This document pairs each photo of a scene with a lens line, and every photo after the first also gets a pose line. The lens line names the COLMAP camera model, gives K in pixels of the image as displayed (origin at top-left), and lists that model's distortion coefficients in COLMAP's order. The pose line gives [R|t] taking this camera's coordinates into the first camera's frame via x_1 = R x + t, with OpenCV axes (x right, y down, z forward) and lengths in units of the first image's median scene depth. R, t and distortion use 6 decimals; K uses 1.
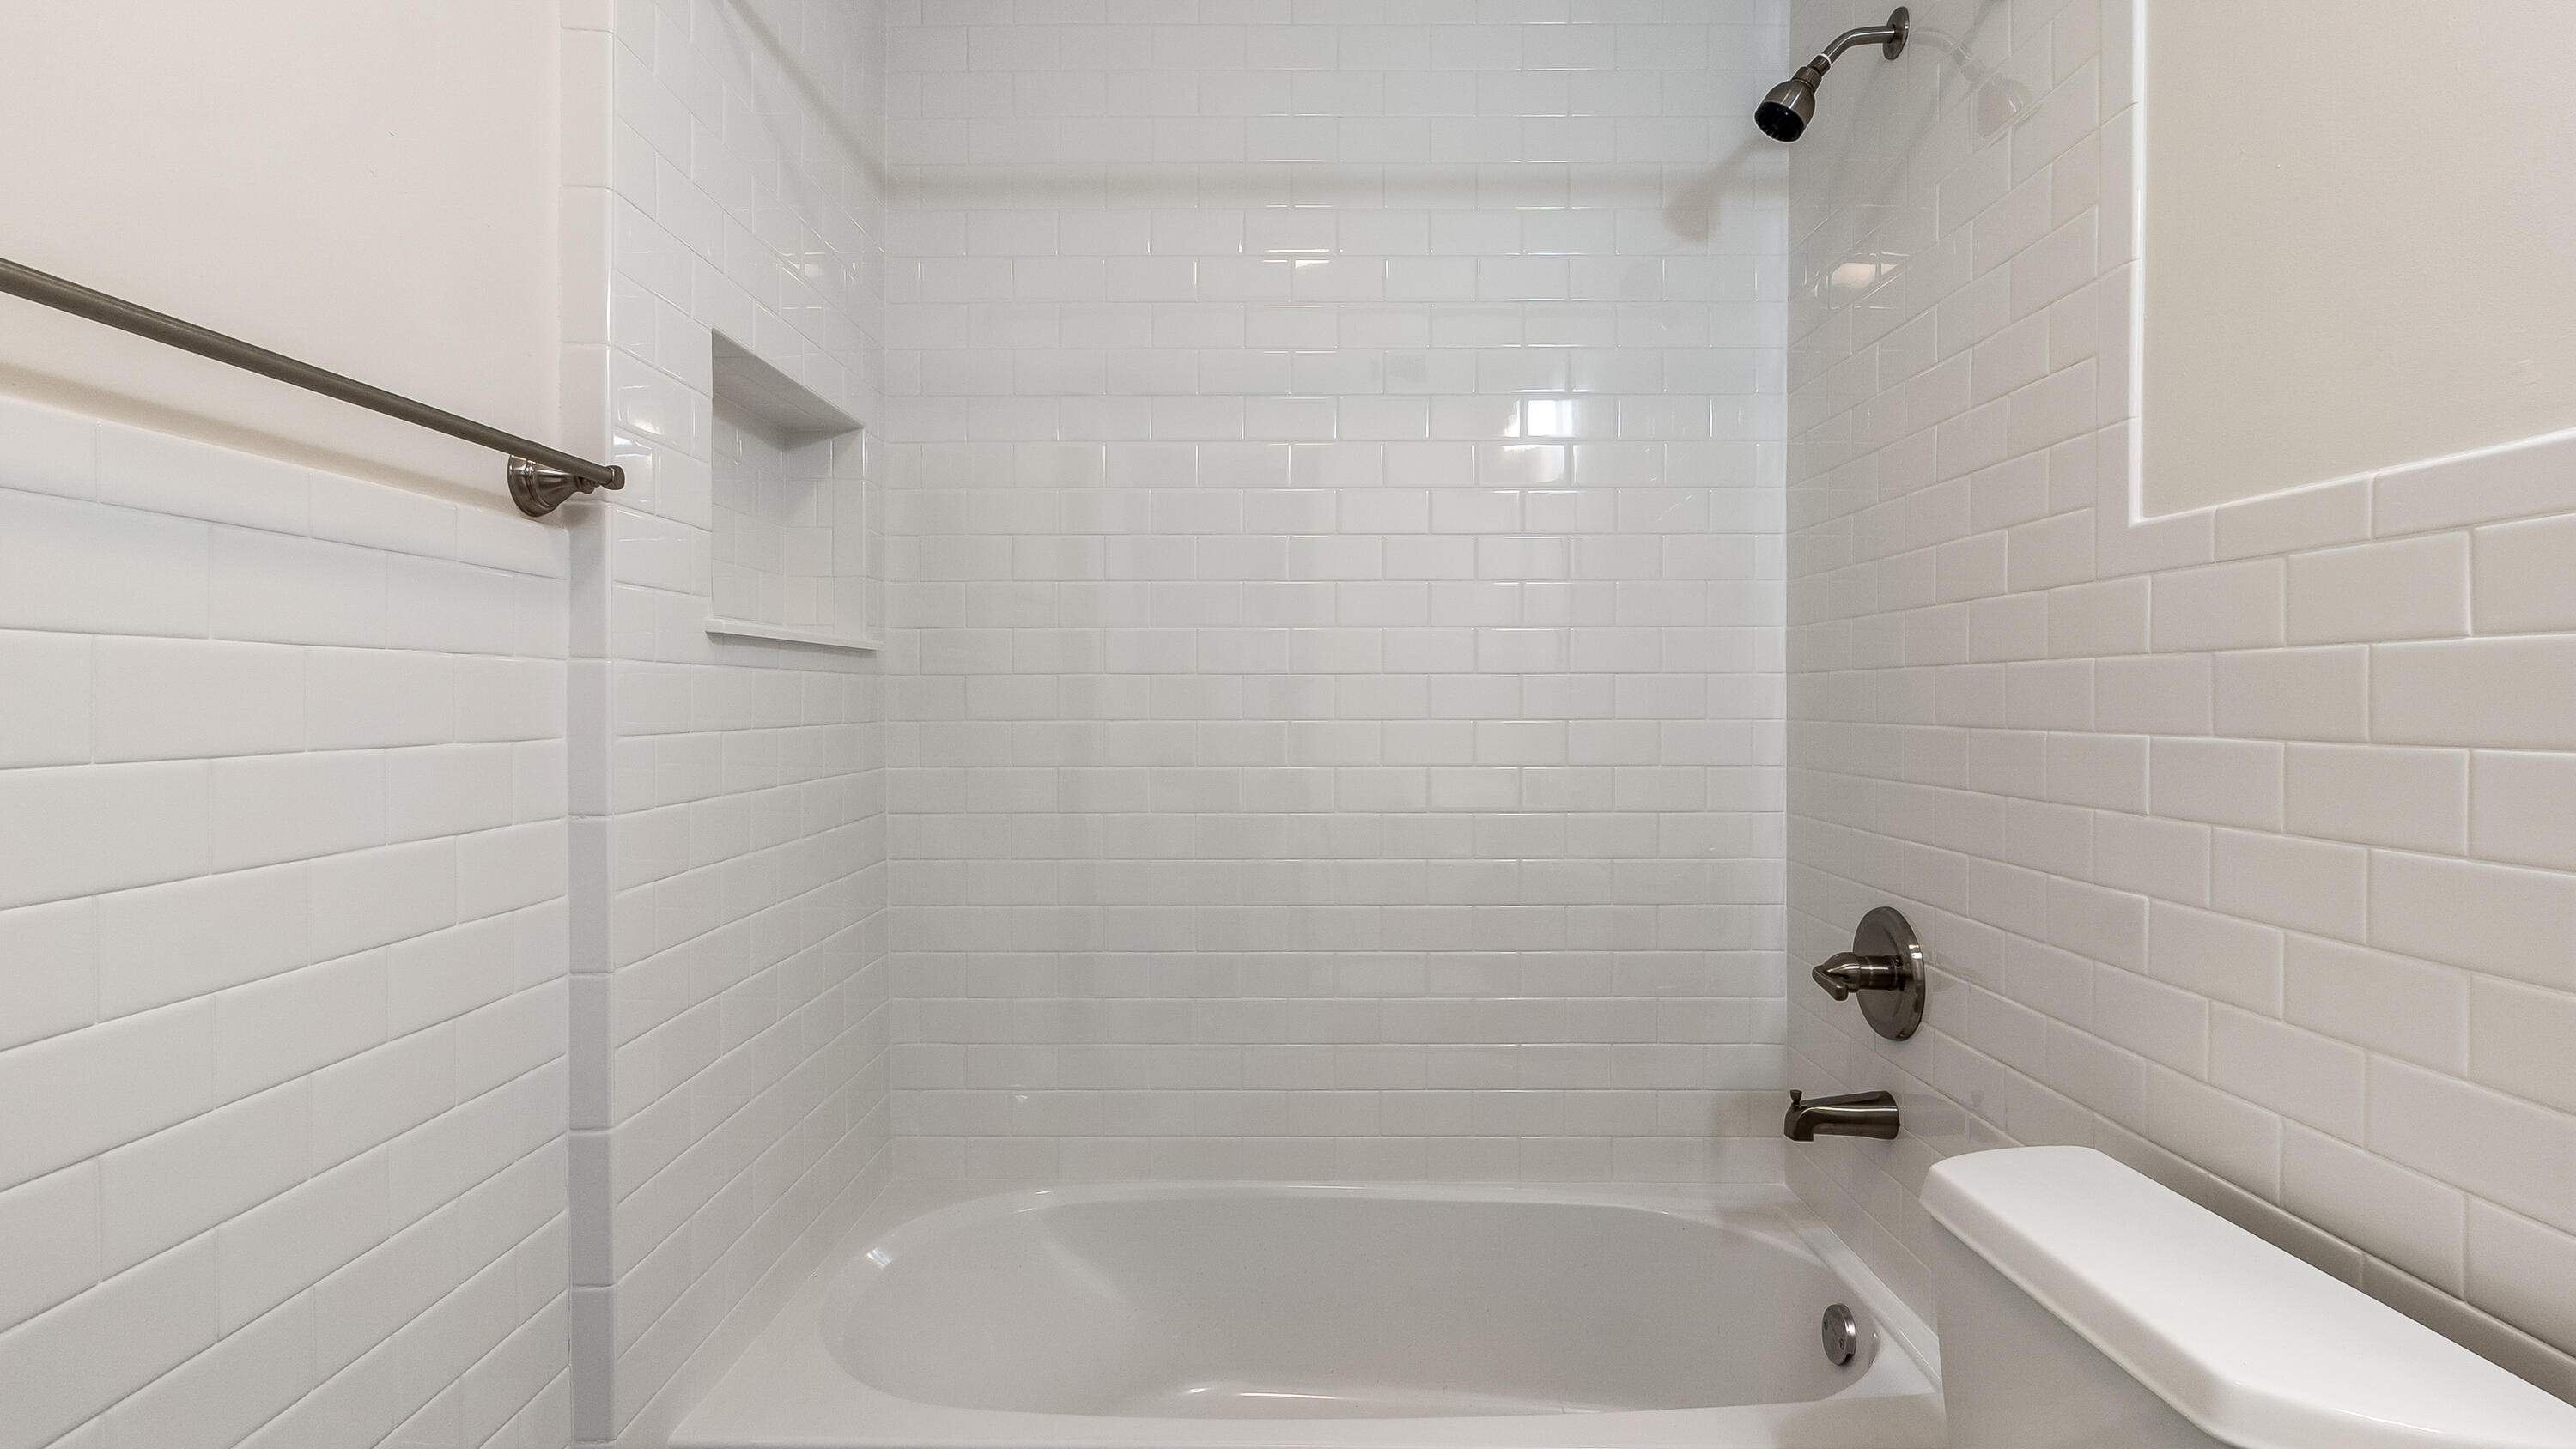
lens RADIAL K [[1199.2, 0, 1292.1], [0, 1199.2, 703.6], [0, 0, 1]] dist [-0.002393, 0.000095]
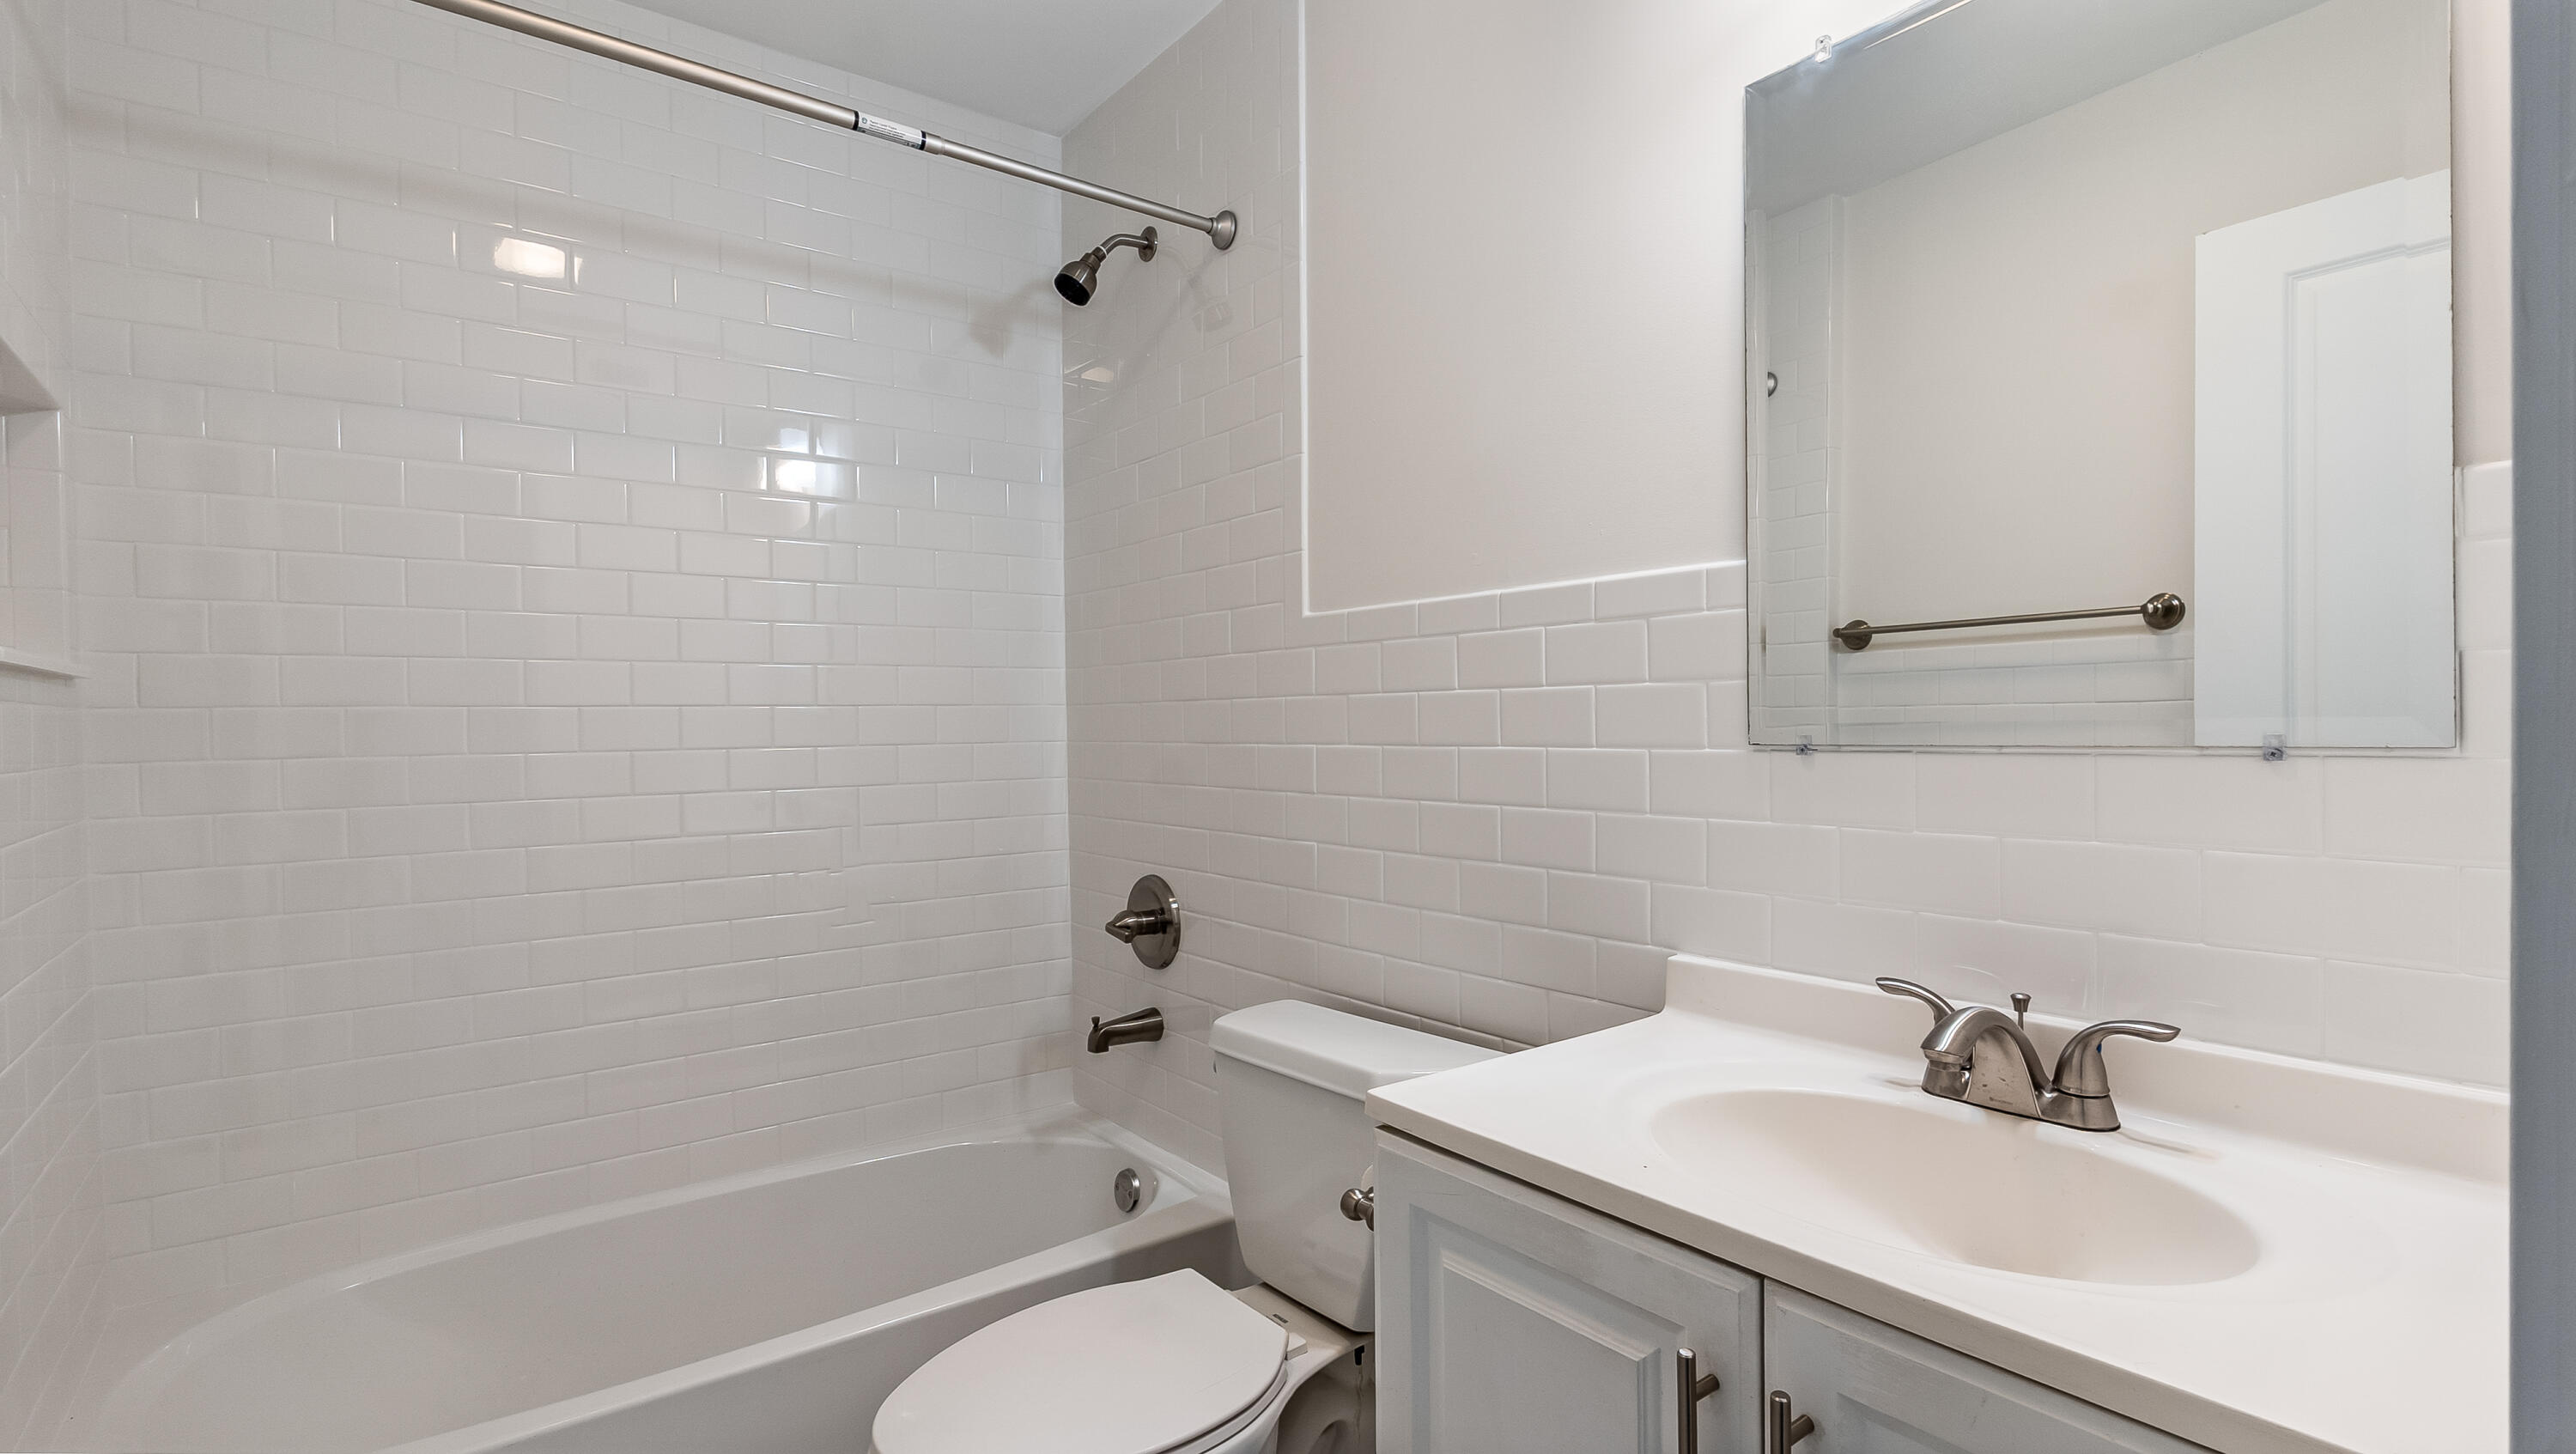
lens RADIAL K [[1199.5, 0, 1292.1], [0, 1199.5, 706.1], [0, 0, 1]] dist [-0.002393, 0.000095]
pose [[0.791080, -0.000203, 0.611712, -0.212172], [0.011486, 0.999829, -0.014522, -0.002935], [-0.611605, 0.018514, 0.790947, -0.189467]]
